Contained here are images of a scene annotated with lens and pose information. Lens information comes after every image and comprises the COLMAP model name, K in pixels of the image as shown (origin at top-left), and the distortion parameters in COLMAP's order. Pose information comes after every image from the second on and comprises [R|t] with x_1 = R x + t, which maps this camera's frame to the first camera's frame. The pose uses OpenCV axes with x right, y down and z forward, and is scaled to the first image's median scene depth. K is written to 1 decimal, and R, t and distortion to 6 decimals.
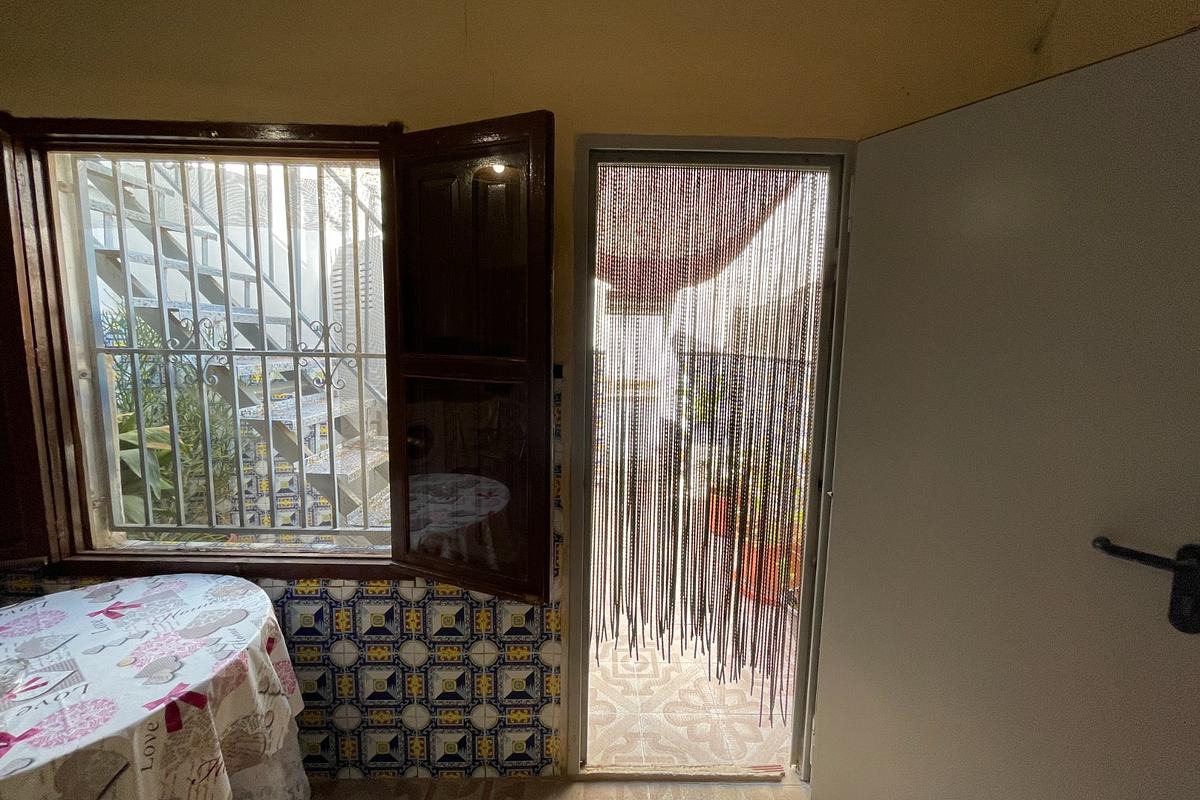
lens RADIAL K [[476.9, 0, 600.2], [0, 476.9, 400.9], [0, 0, 1]] dist [-0.001897, -0.000074]
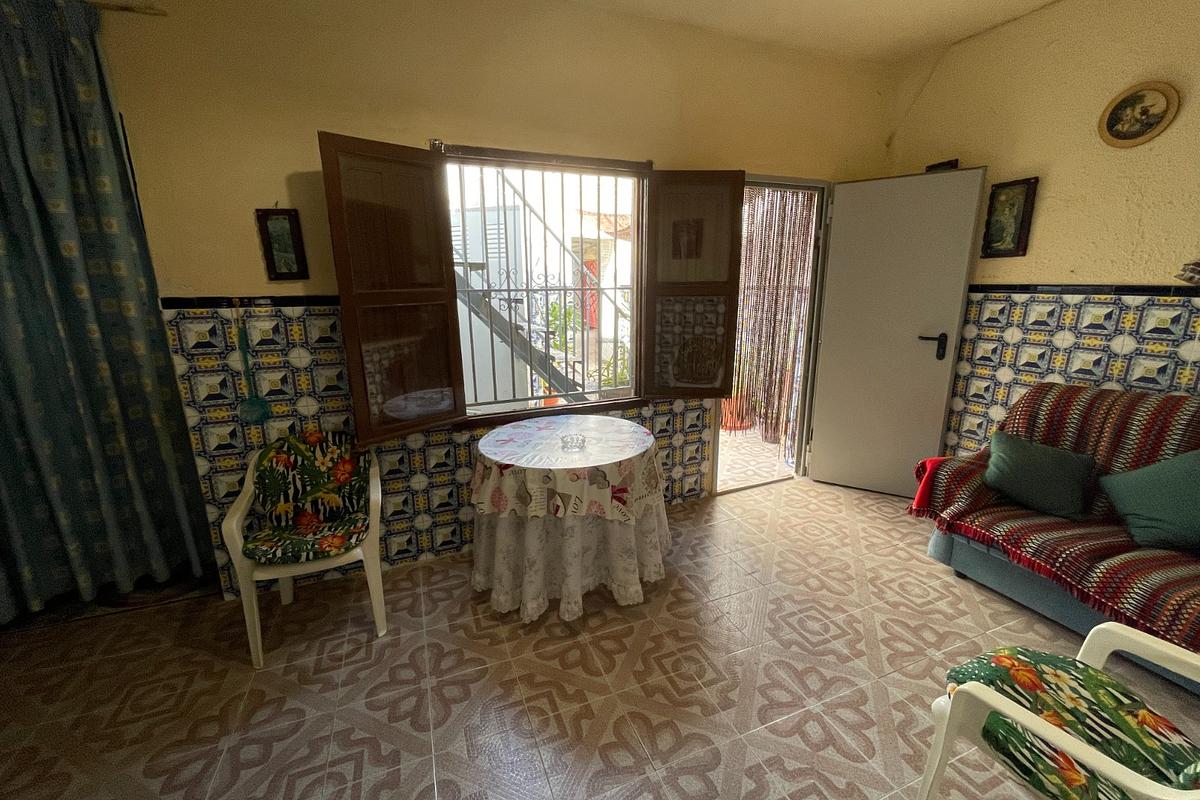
lens RADIAL K [[476.9, 0, 598.4], [0, 476.9, 398.5], [0, 0, 1]] dist [-0.001897, -0.000074]
pose [[0.925207, -0.122475, 0.359156, -1.224147], [0.075653, 0.987015, 0.141694, 0.057256], [-0.371846, -0.103925, 0.922459, -0.669922]]
